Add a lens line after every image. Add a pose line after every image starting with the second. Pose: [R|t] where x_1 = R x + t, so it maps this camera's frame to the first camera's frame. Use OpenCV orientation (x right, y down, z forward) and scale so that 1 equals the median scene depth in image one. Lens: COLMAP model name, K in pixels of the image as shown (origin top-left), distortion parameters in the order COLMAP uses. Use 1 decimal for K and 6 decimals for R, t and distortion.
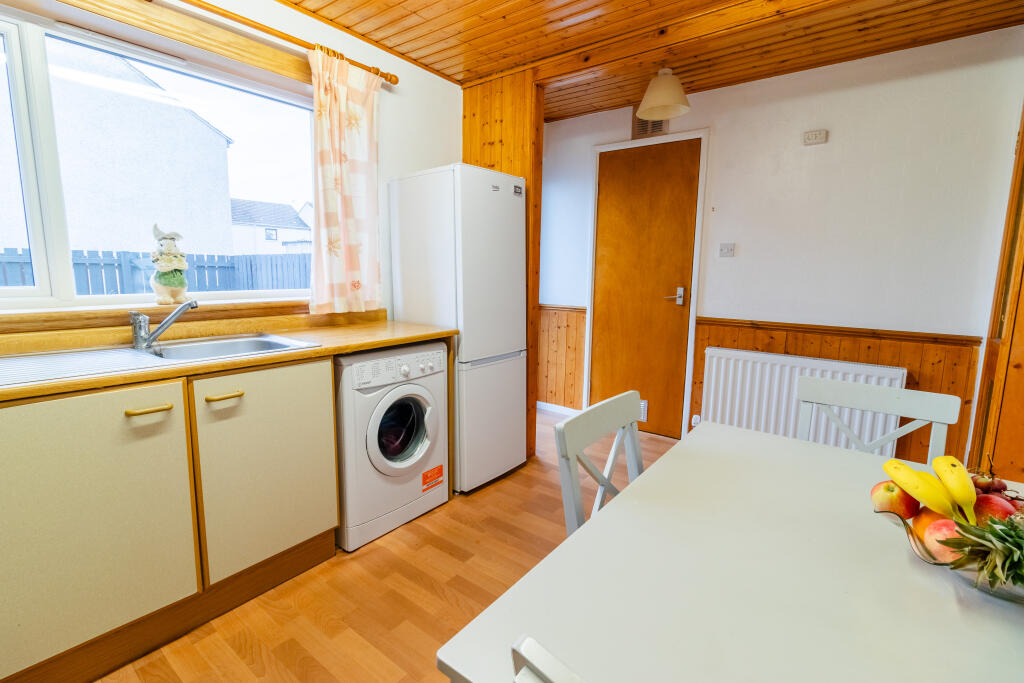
lens RADIAL K [[472.8, 0, 510.4], [0, 472.8, 336.0], [0, 0, 1]] dist [0.000746, -0.012712]
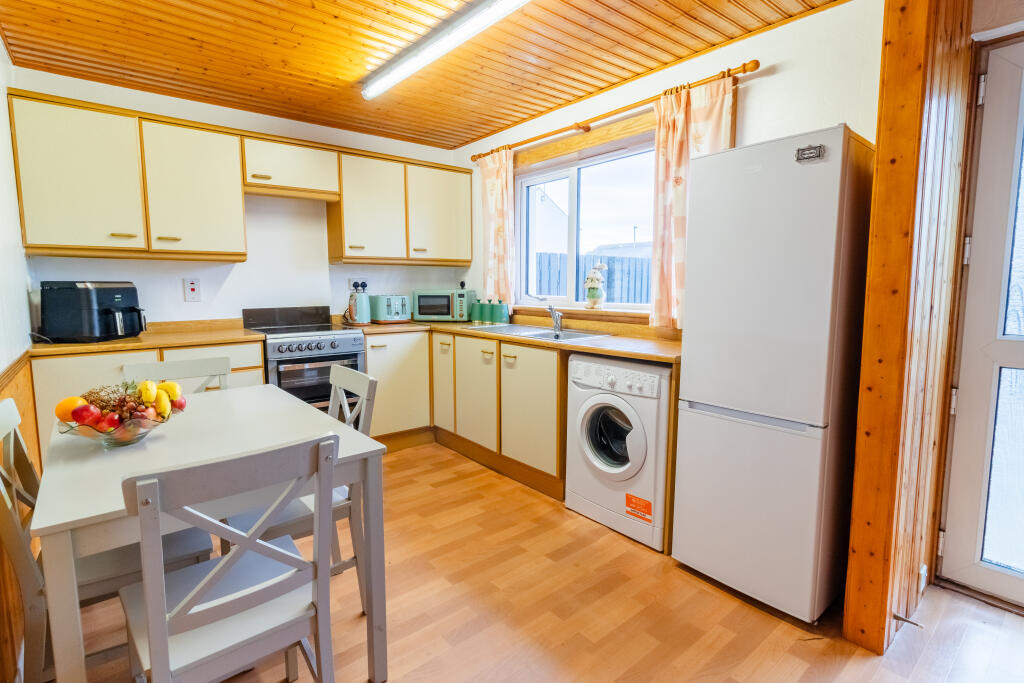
lens RADIAL K [[488.8, 0, 507.7], [0, 488.8, 333.8], [0, 0, 1]] dist [0.001449, 0.000440]
pose [[-0.217183, 0.083087, -0.972588, 0.897384], [-0.141303, 0.983200, 0.115548, -0.126241], [0.965849, 0.162525, -0.201794, 0.990304]]
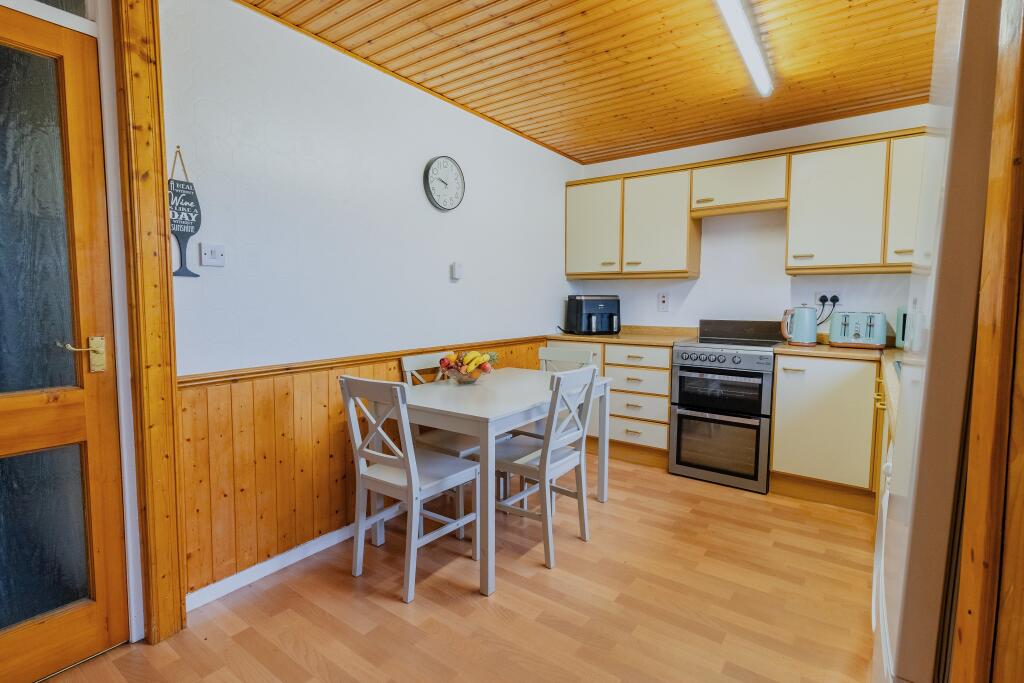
lens RADIAL K [[488.8, 0, 507.7], [0, 488.8, 333.8], [0, 0, 1]] dist [0.001449, 0.000440]
pose [[-0.998969, -0.017628, -0.041847, 0.297573], [-0.026215, 0.976366, 0.214526, -0.215924], [0.037077, 0.215402, -0.975821, 1.562052]]
